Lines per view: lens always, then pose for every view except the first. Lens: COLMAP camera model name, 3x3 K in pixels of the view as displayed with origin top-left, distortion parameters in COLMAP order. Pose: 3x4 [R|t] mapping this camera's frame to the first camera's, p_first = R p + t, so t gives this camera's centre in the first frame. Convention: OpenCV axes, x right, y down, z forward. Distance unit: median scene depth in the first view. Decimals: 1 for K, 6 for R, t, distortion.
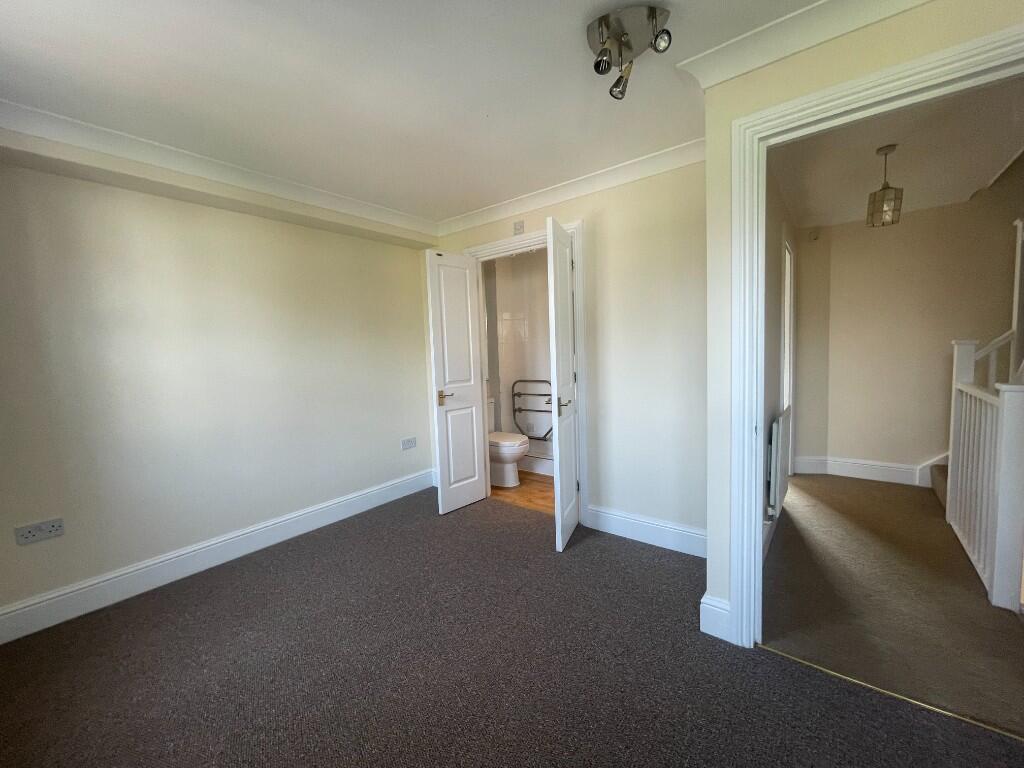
lens RADIAL K [[412.3, 0, 512.0], [0, 412.3, 384.0], [0, 0, 1]] dist [-0.001159, -0.000246]
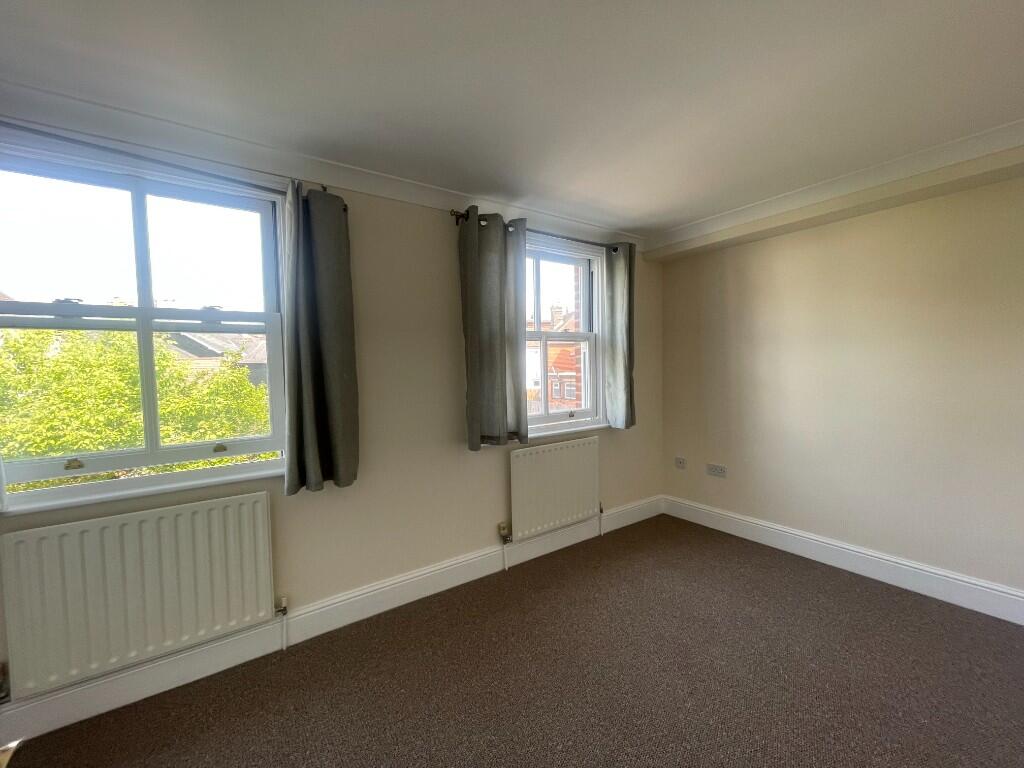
lens RADIAL K [[412.3, 0, 512.0], [0, 412.3, 384.0], [0, 0, 1]] dist [-0.001159, -0.000246]
pose [[-0.262610, 0.090061, -0.960690, 0.540448], [-0.053220, 0.992767, 0.107616, -0.100800], [0.963433, 0.079389, -0.255917, 0.536383]]
